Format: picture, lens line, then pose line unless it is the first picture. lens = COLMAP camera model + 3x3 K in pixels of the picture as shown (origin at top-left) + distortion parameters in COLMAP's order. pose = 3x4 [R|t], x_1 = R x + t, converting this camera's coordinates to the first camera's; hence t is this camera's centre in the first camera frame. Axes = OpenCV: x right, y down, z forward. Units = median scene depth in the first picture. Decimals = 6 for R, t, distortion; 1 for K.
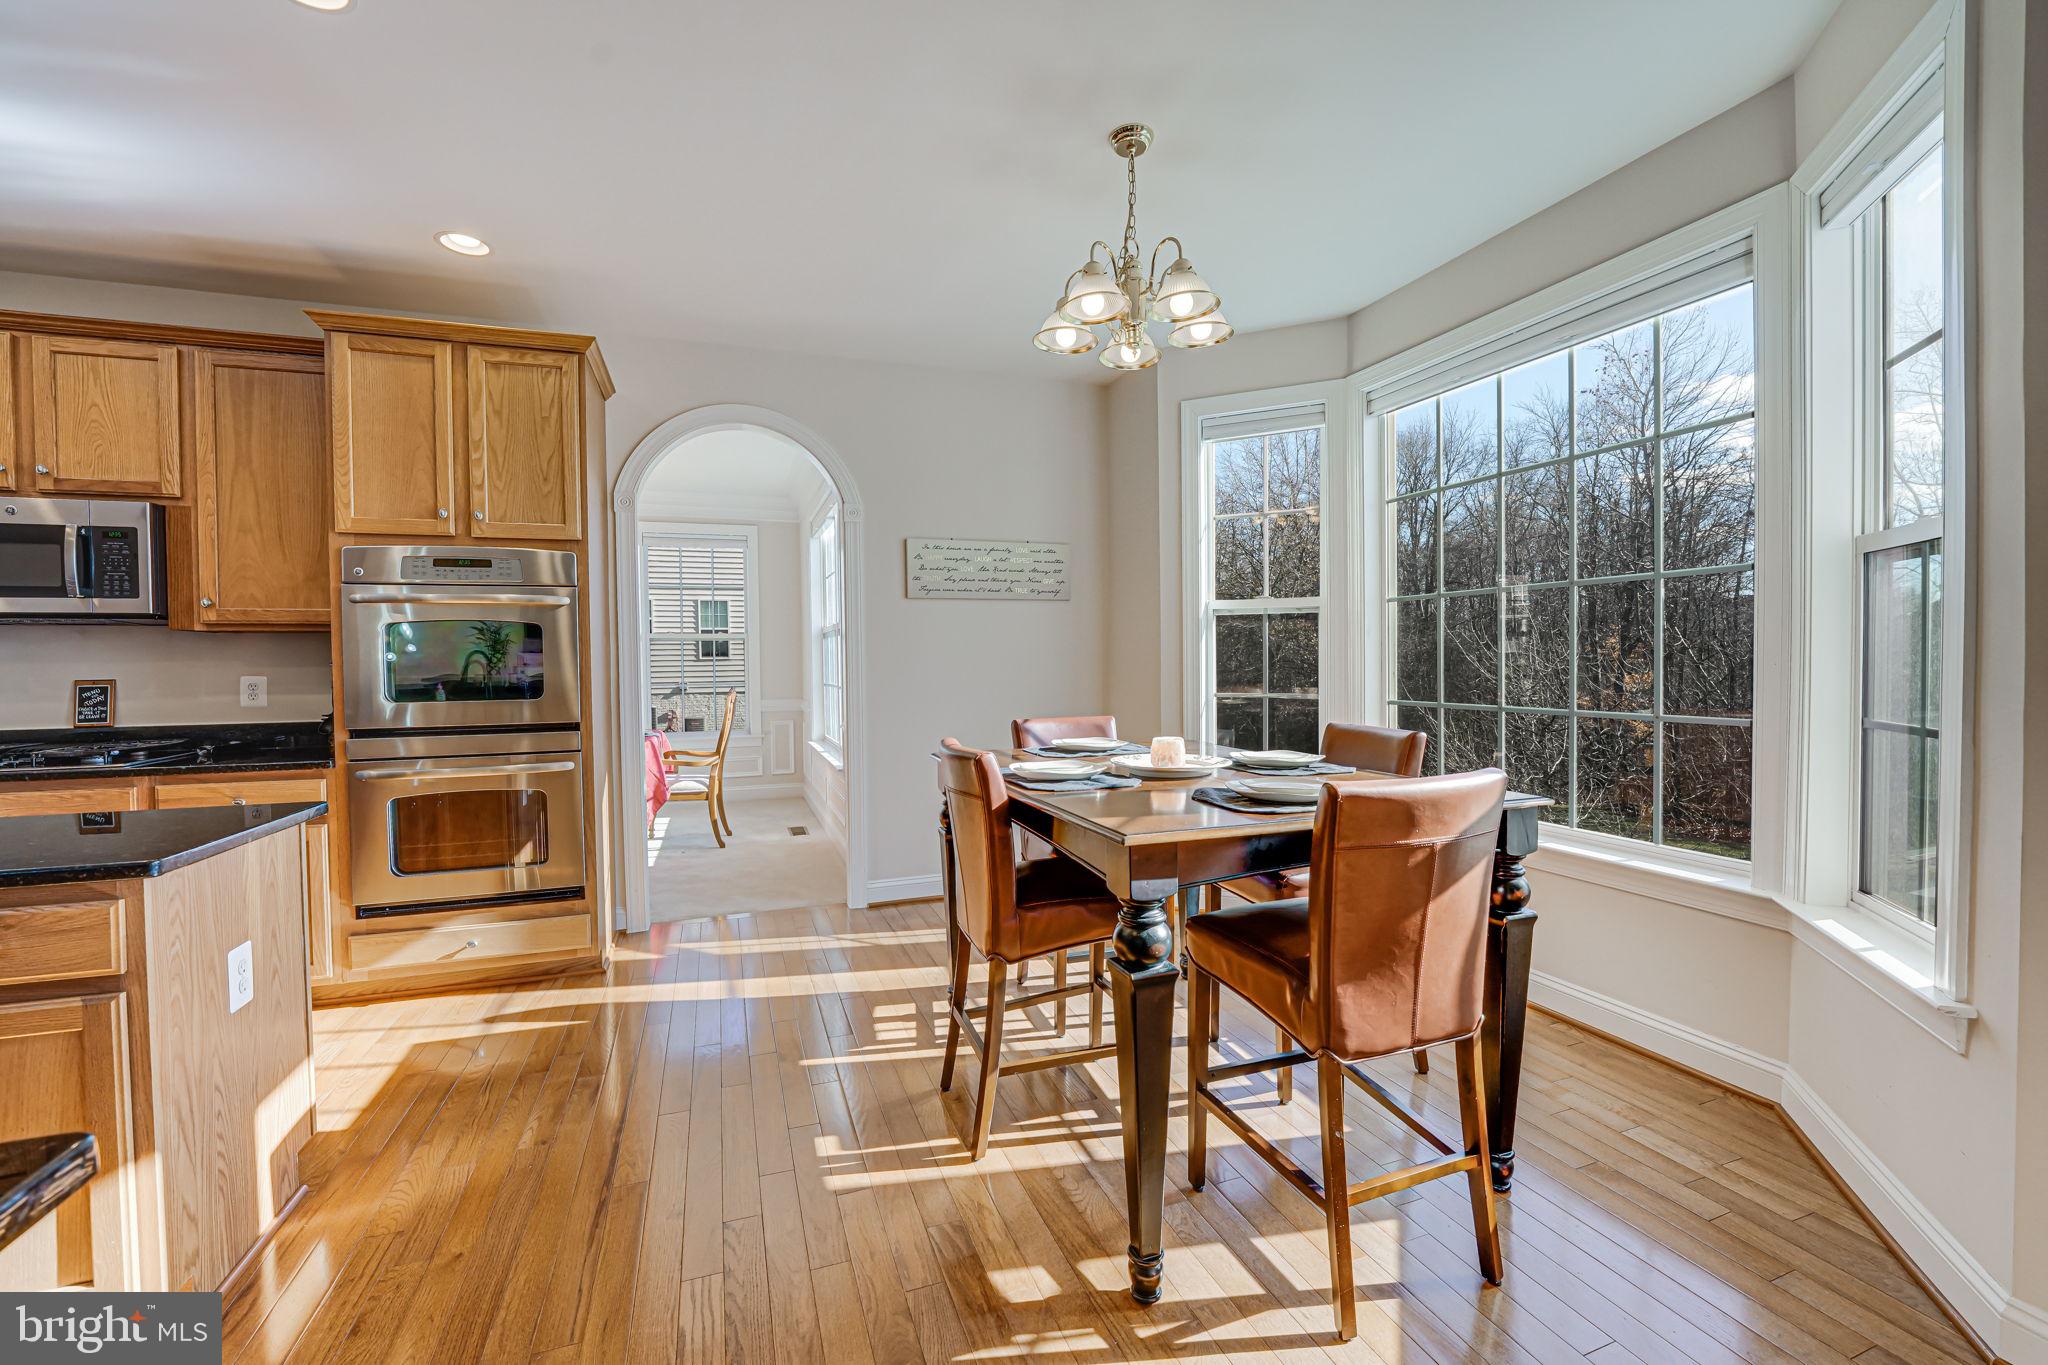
lens RADIAL K [[831.1, 0, 1018.5], [0, 831.1, 680.6], [0, 0, 1]] dist [-0.024489, 0.002147]
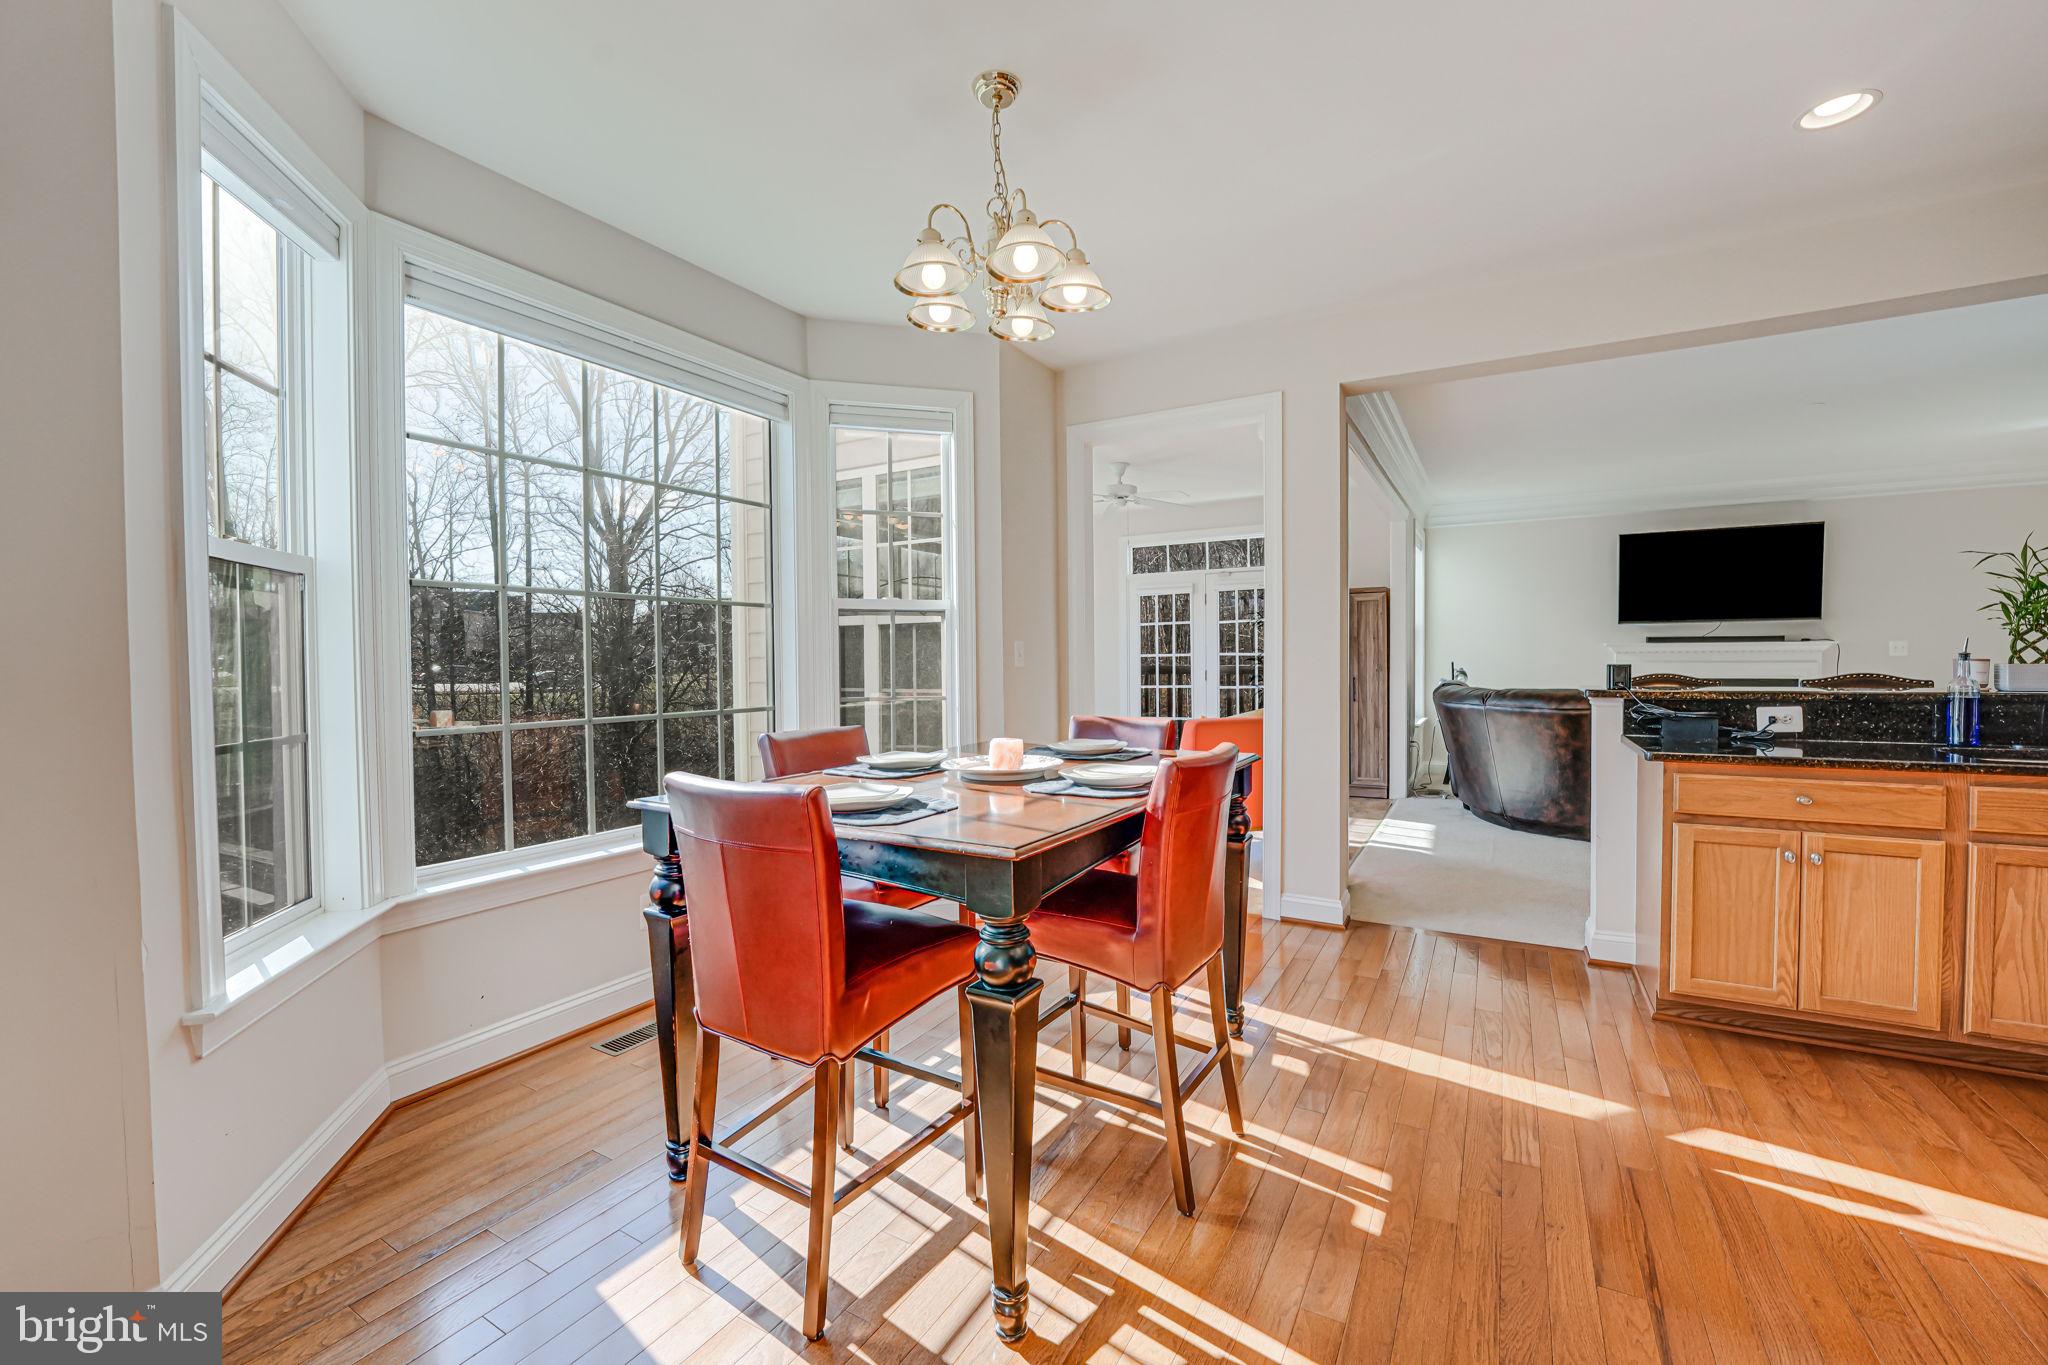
lens RADIAL K [[831.1, 0, 1029.8], [0, 831.1, 679.3], [0, 0, 1]] dist [-0.024489, 0.002147]
pose [[-0.649364, 0.000326, 0.760478, -0.452975], [0.035590, 0.998917, 0.029962, -0.021919], [-0.759644, 0.046521, -0.648673, 1.249160]]
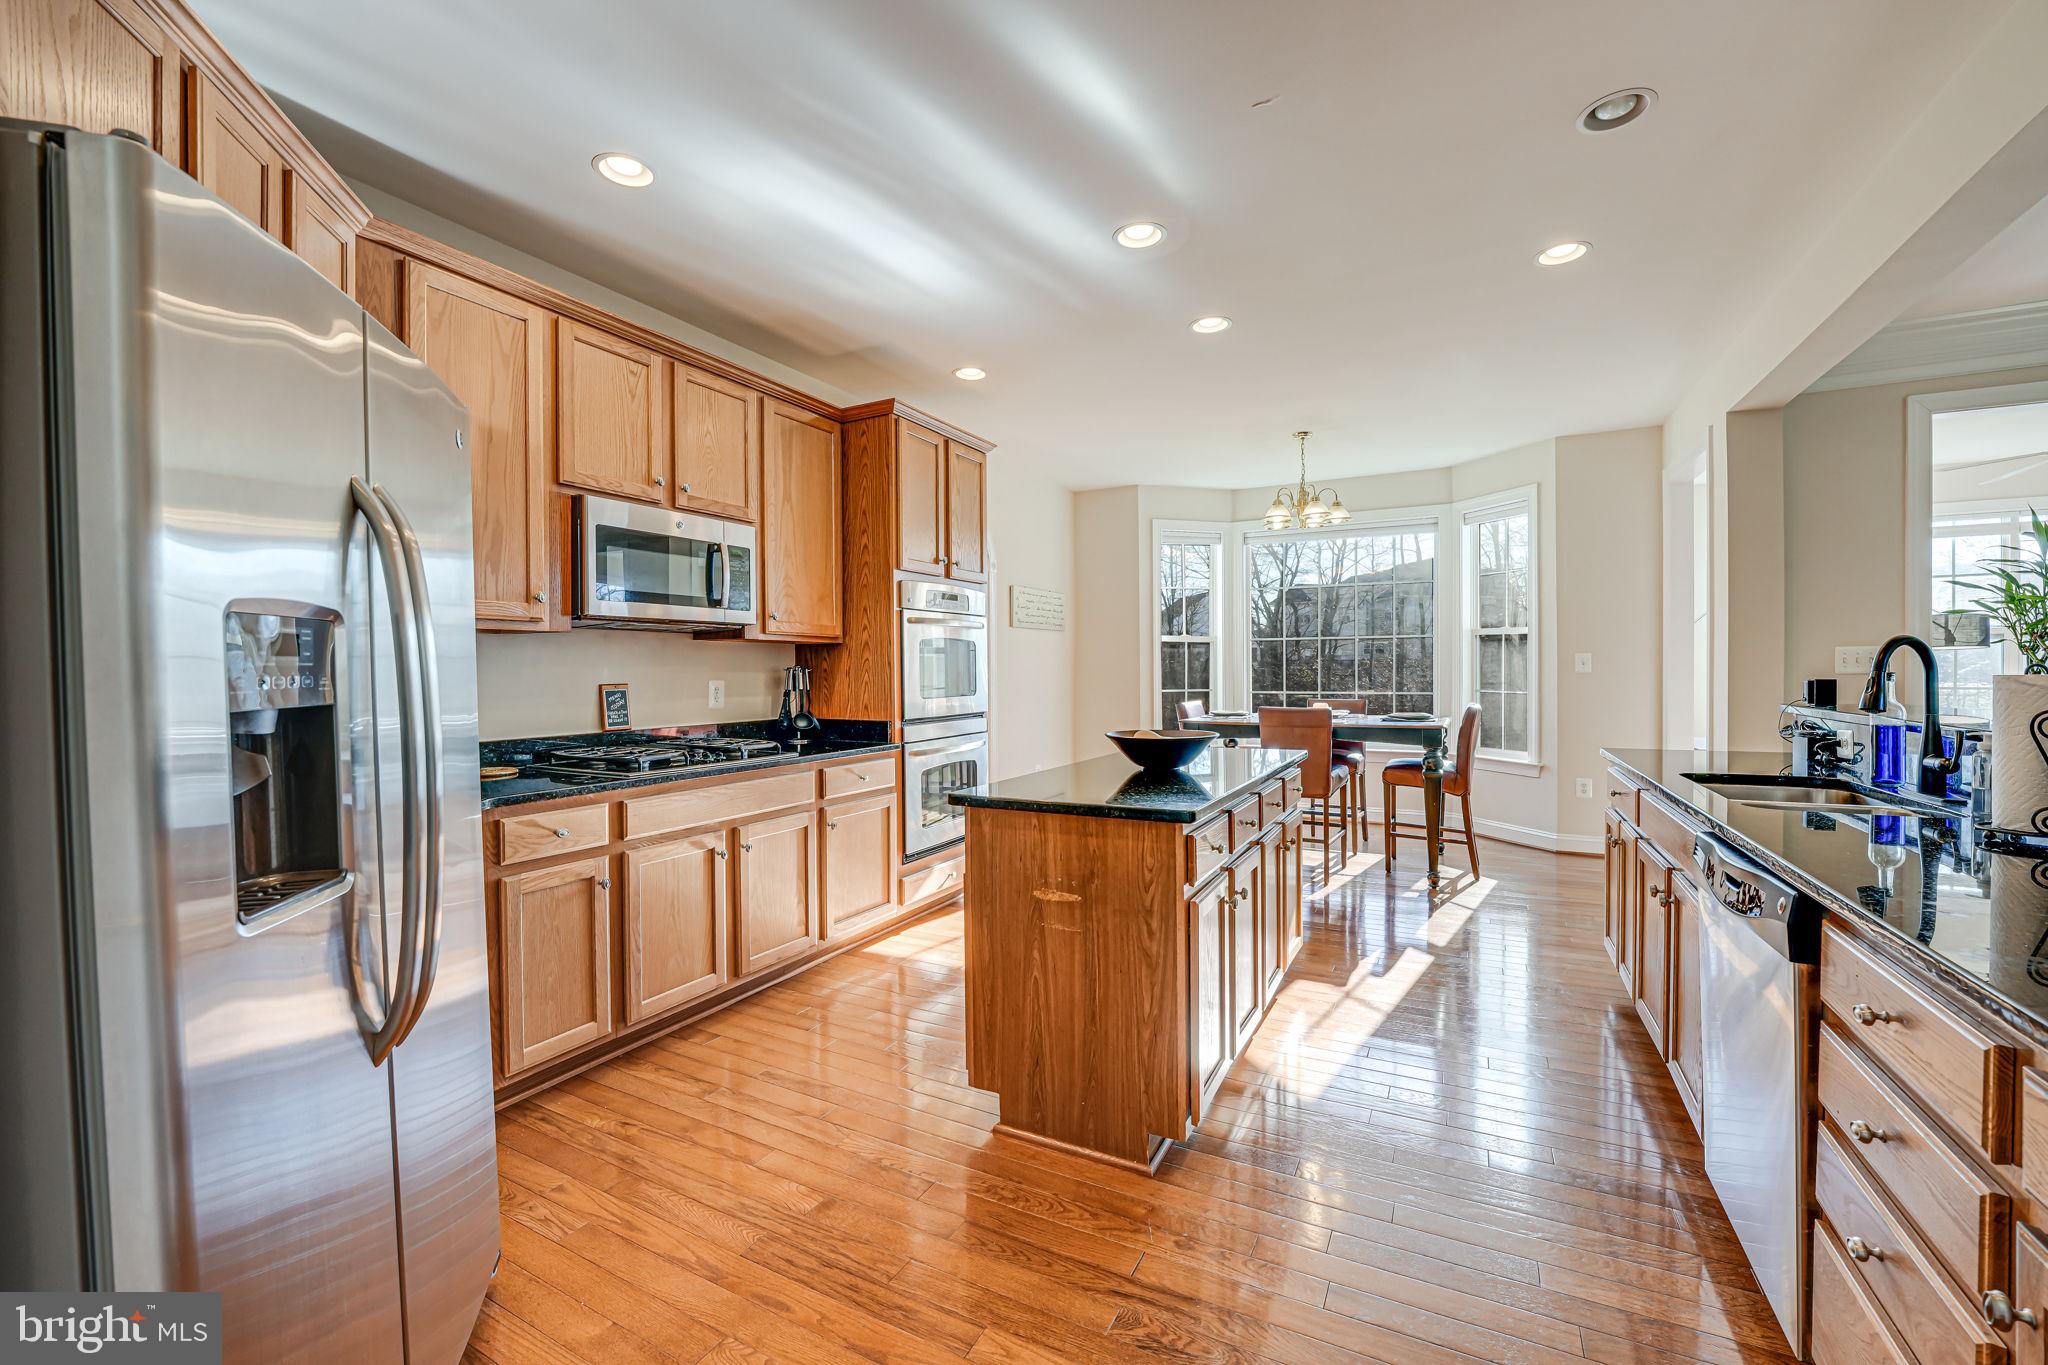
lens RADIAL K [[831.1, 0, 1026.8], [0, 831.1, 679.1], [0, 0, 1]] dist [-0.024489, 0.002147]
pose [[0.742041, -0.002835, 0.670349, -1.516984], [0.015108, 0.999808, -0.012495, 0.014051], [-0.670185, 0.019399, 0.741941, -0.116455]]
